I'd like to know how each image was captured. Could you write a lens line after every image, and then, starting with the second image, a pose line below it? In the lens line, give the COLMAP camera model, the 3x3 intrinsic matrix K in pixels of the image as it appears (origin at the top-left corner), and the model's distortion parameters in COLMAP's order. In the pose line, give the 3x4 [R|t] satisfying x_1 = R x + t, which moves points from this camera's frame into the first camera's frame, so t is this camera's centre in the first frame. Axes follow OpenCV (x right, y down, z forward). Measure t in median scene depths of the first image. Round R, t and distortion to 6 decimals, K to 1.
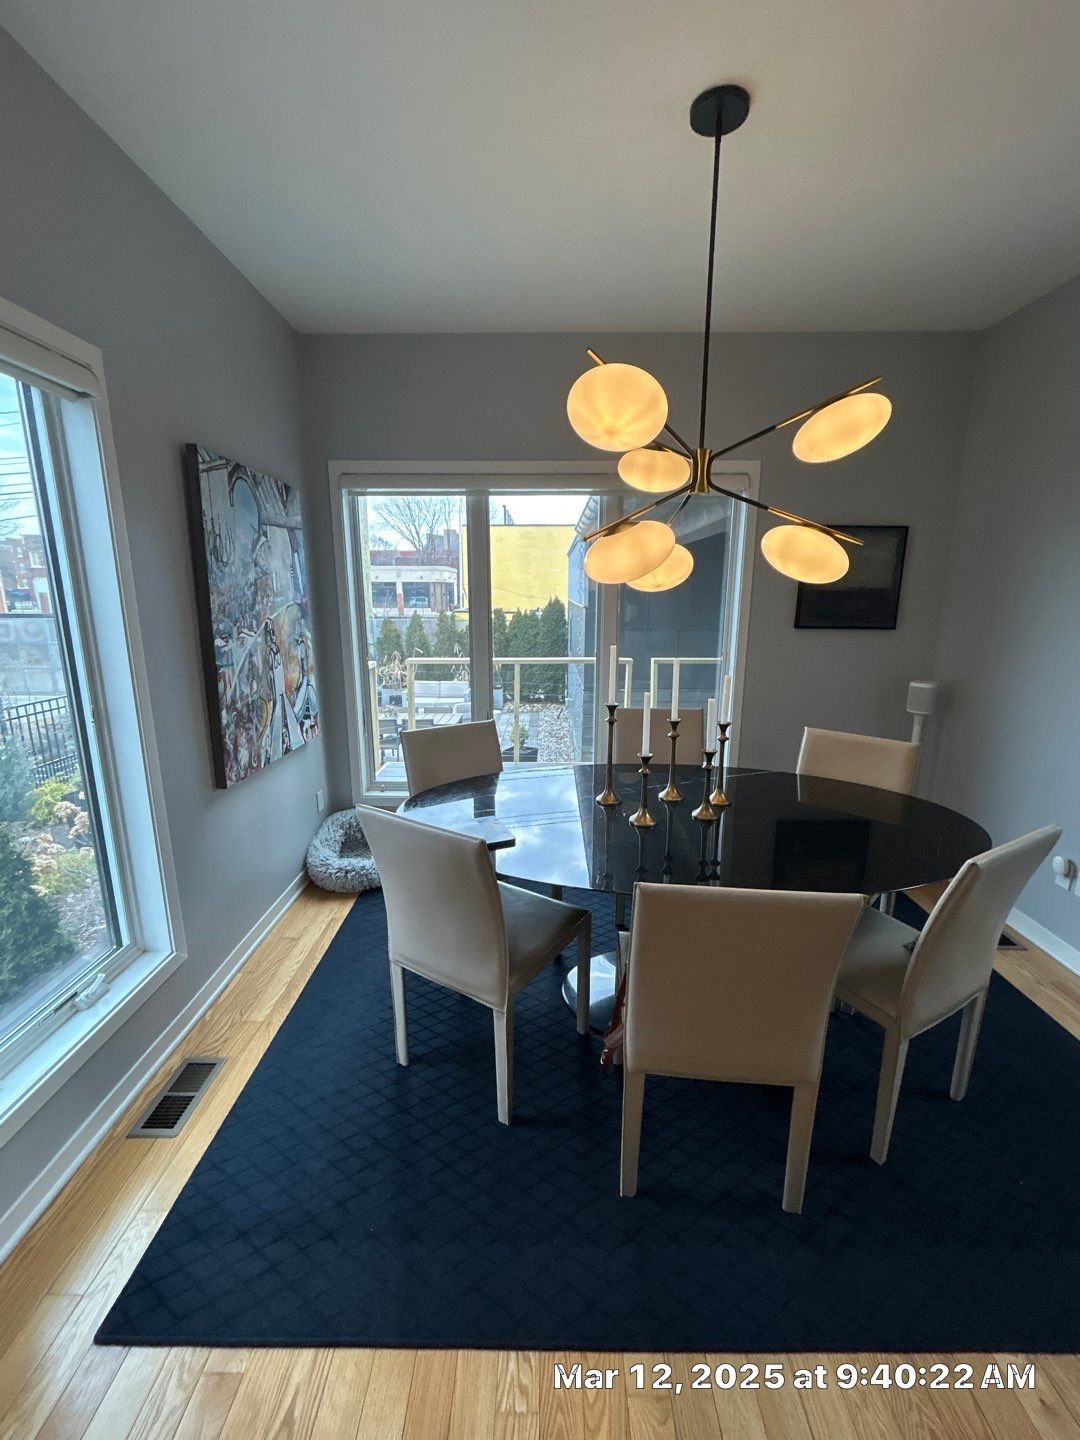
lens RADIAL K [[591.4, 0, 546.1], [0, 591.4, 714.0], [0, 0, 1]] dist [0.026317, -0.041311]
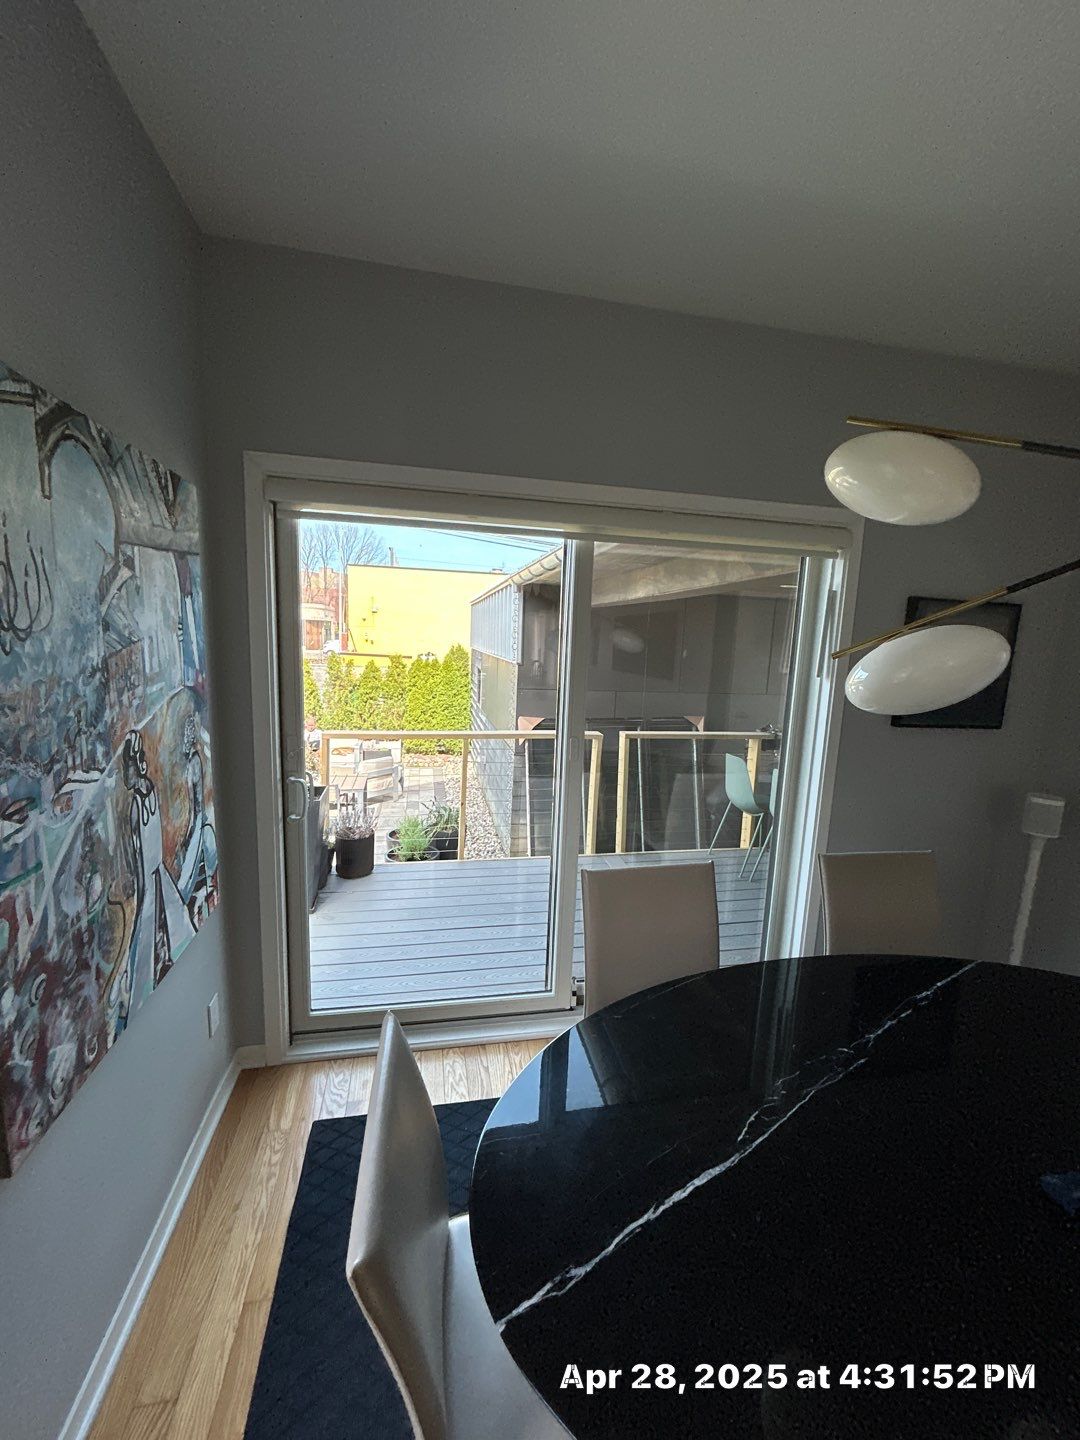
lens RADIAL K [[571.7, 0, 537.7], [0, 571.7, 720.9], [0, 0, 1]] dist [0.003320, 0.000721]
pose [[0.980509, 0.007843, 0.196318, -0.238856], [-0.001145, 0.999414, -0.034205, -0.159968], [-0.196471, 0.033313, 0.979944, 0.483306]]
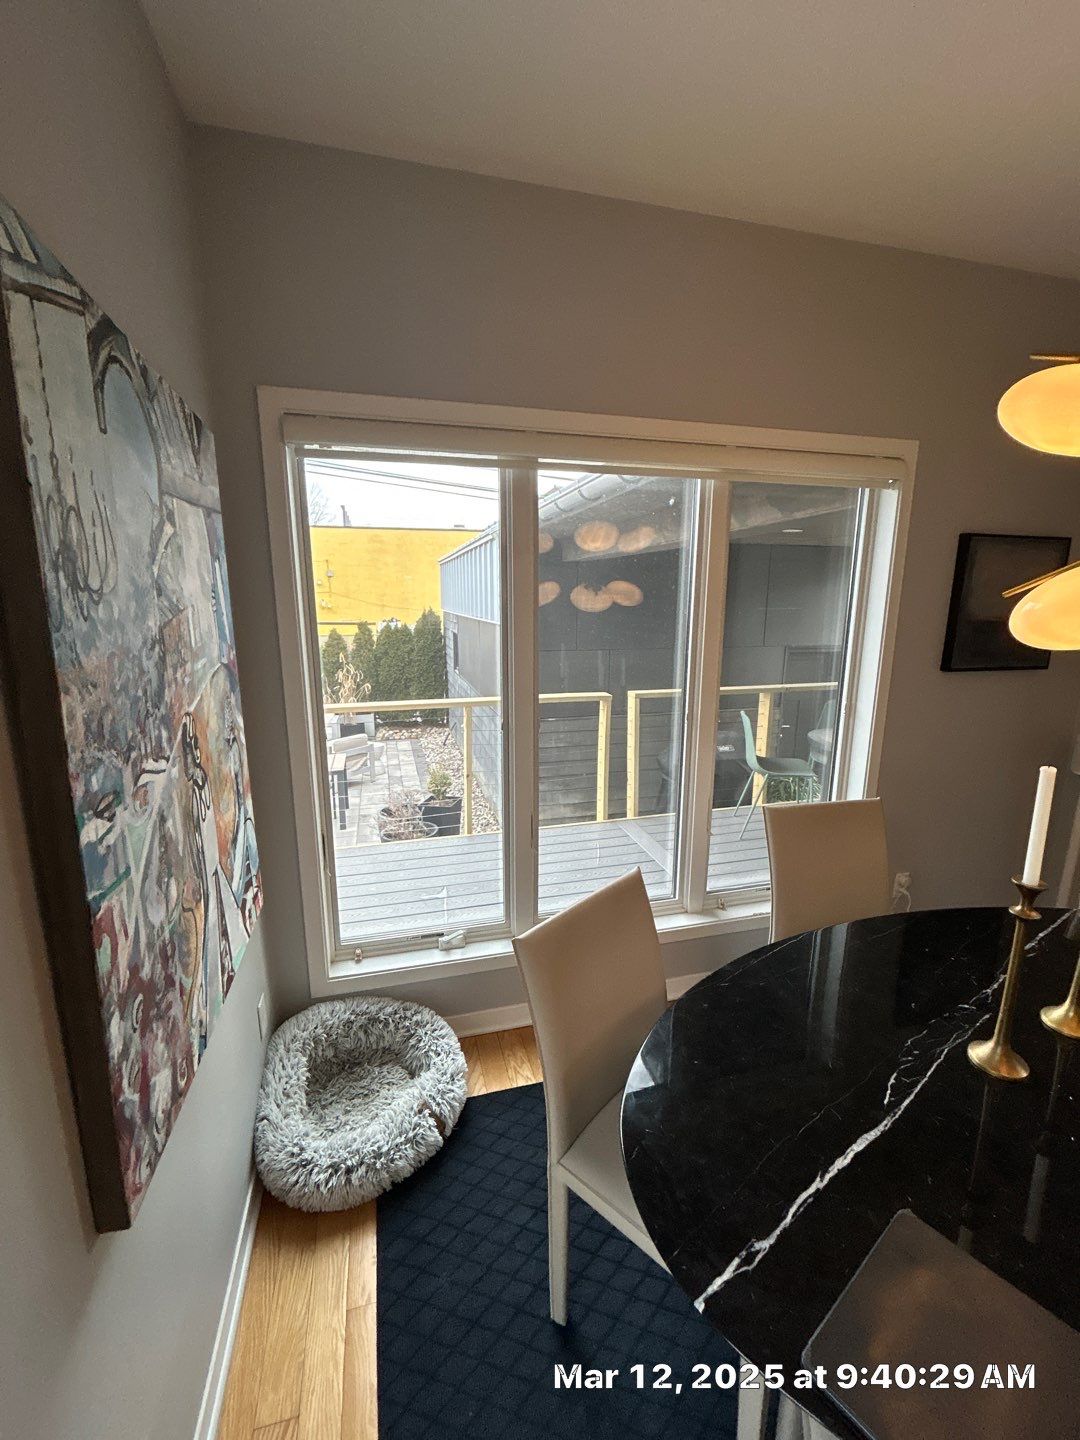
lens RADIAL K [[596.3, 0, 543.7], [0, 596.3, 720.1], [0, 0, 1]] dist [0.000423, 0.000738]
pose [[0.966022, -0.052602, 0.253050, -0.340653], [0.053190, 0.998574, 0.004523, -0.150705], [-0.252927, 0.009091, 0.967443, 0.537323]]
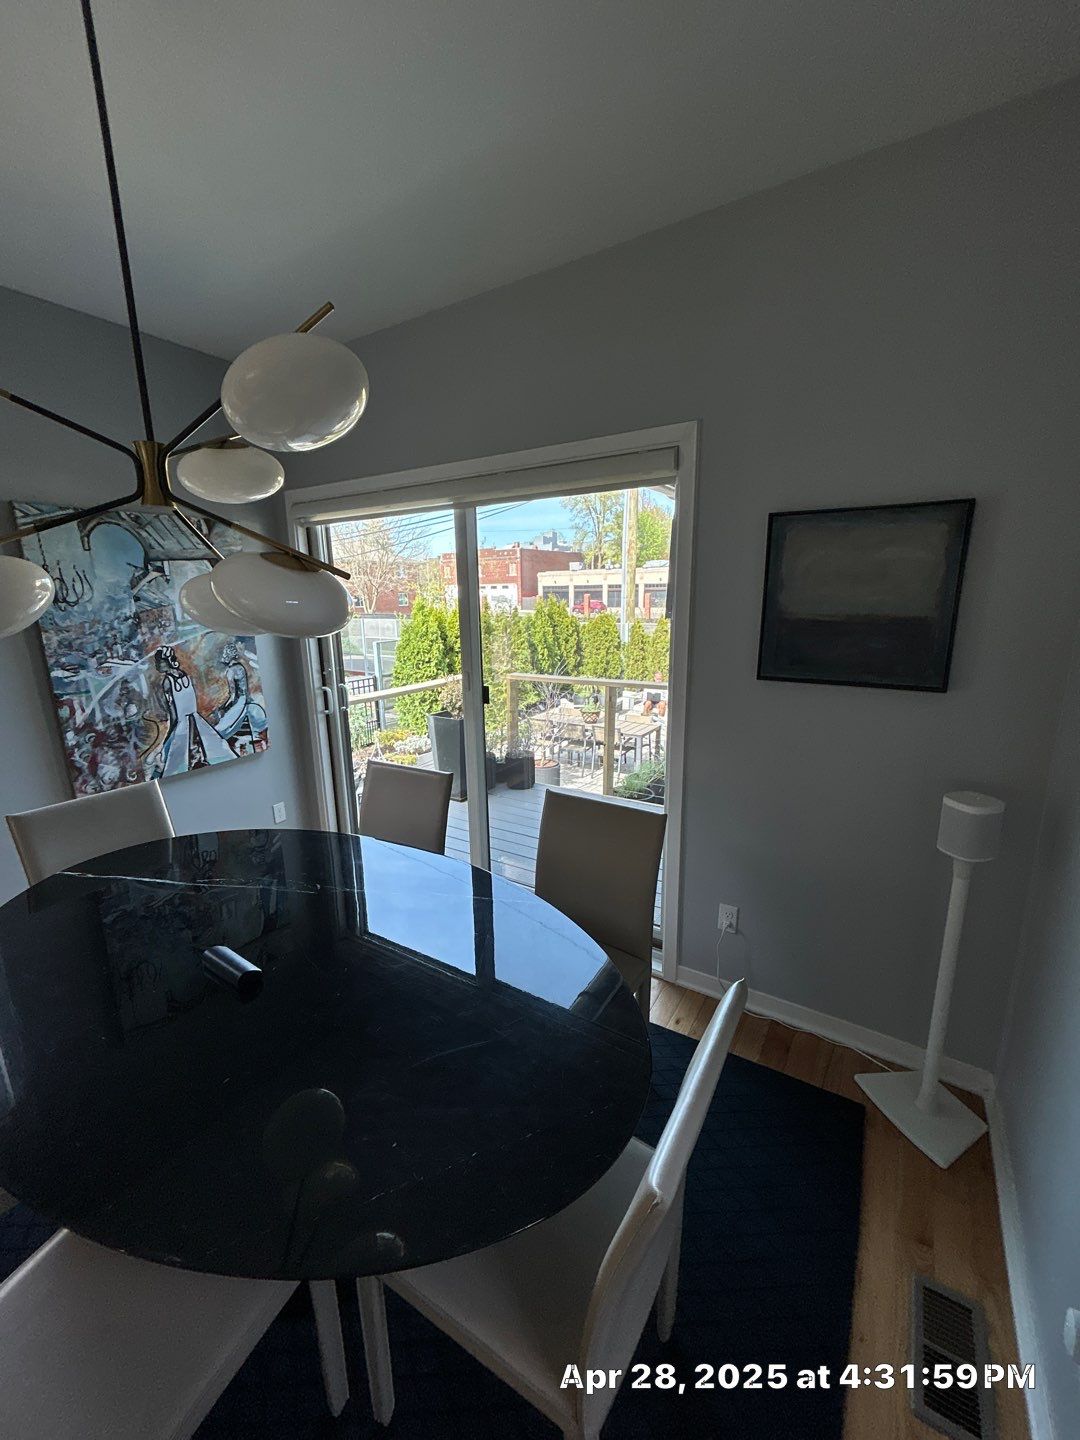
lens RADIAL K [[571.0, 0, 540.0], [0, 571.0, 720.0], [0, 0, 1]] dist [-0.001609, 0.000370]
pose [[0.852371, 0.103951, -0.512502, 0.704847], [-0.082955, 0.994512, 0.063750, -0.157146], [0.516316, -0.011824, 0.856316, 0.474046]]
